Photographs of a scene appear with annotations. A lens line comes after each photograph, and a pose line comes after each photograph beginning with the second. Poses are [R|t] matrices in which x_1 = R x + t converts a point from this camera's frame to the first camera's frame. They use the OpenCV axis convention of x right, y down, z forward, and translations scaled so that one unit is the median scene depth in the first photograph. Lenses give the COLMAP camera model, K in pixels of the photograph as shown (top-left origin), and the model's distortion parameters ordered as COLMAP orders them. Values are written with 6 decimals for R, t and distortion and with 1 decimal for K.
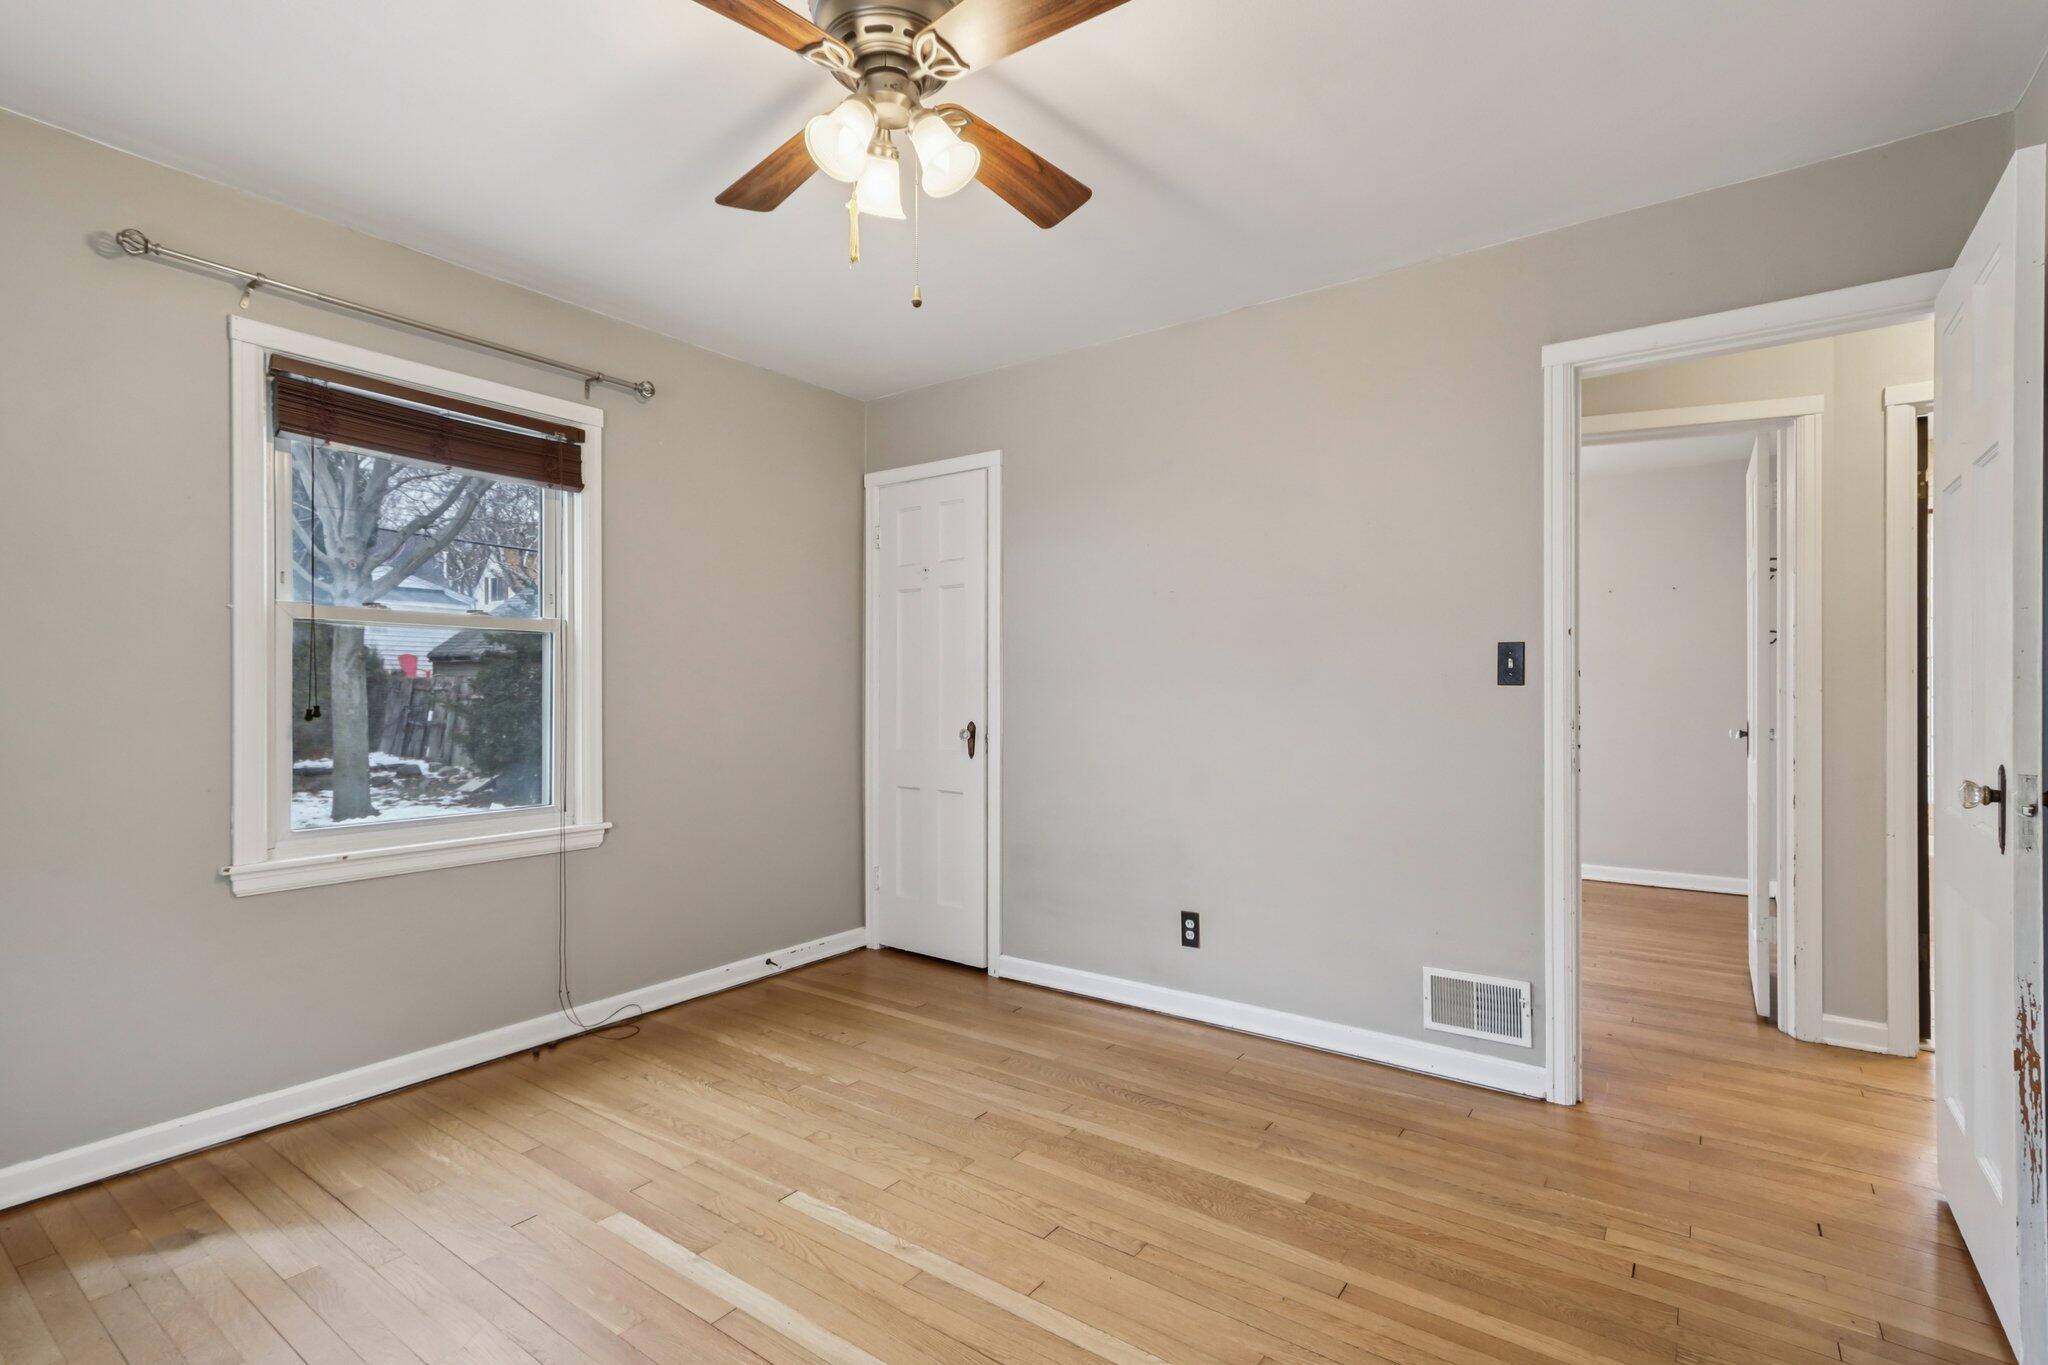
lens RADIAL K [[954.4, 0, 1027.3], [0, 954.4, 681.7], [0, 0, 1]] dist [-0.021824, 0.004423]
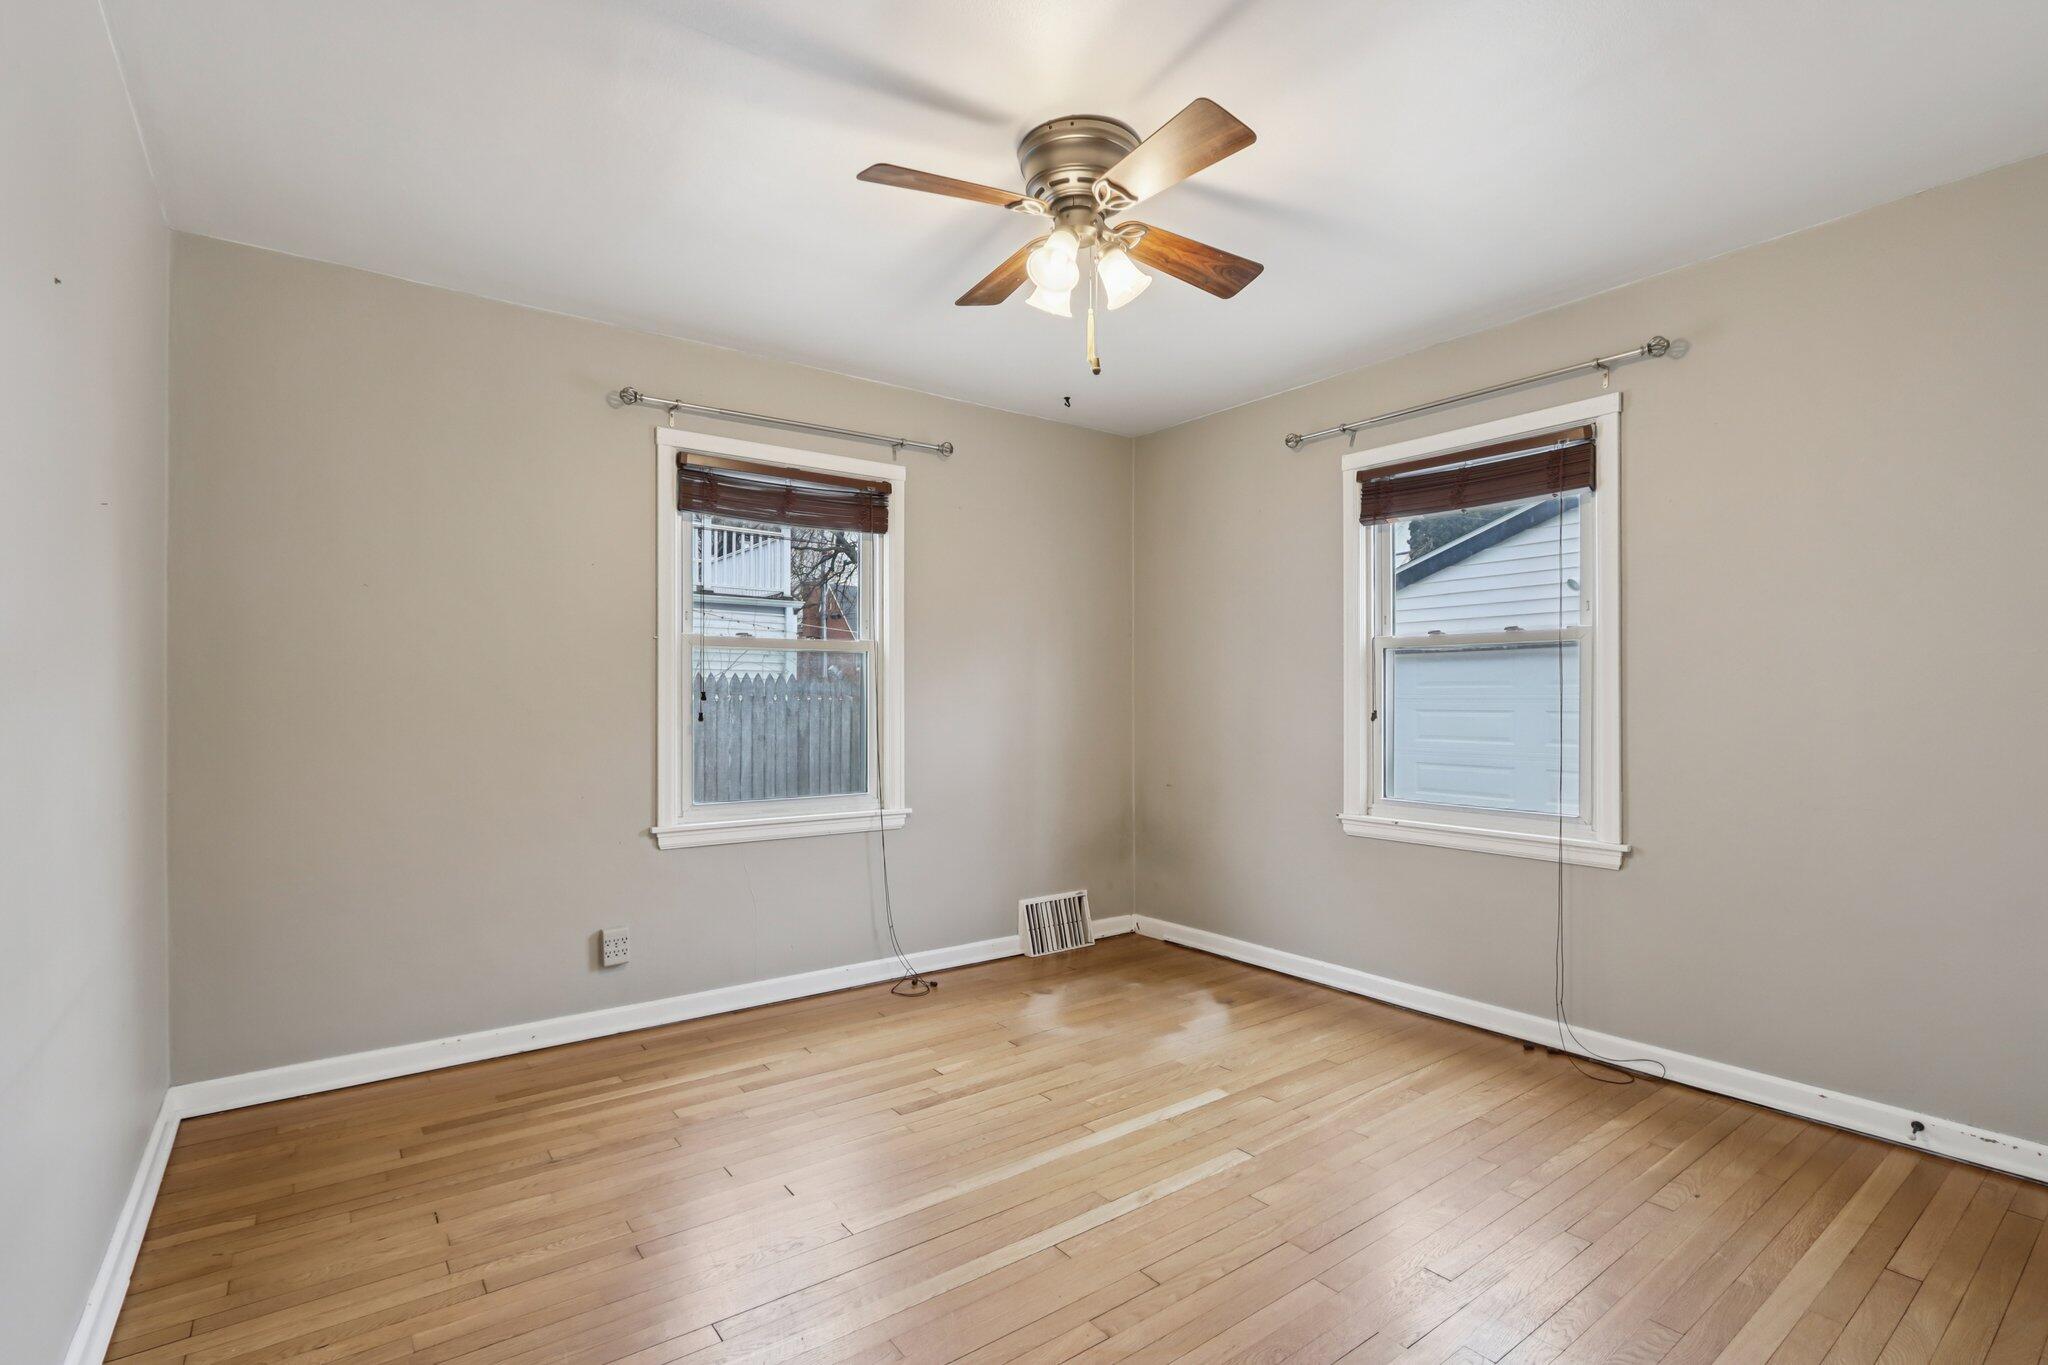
lens RADIAL K [[954.4, 0, 1021.2], [0, 954.4, 694.9], [0, 0, 1]] dist [-0.021824, 0.004423]
pose [[-0.310520, -0.003217, -0.950561, 0.701567], [0.007675, 0.999953, -0.005892, 0.006138], [0.950536, -0.009126, -0.310481, 0.860454]]
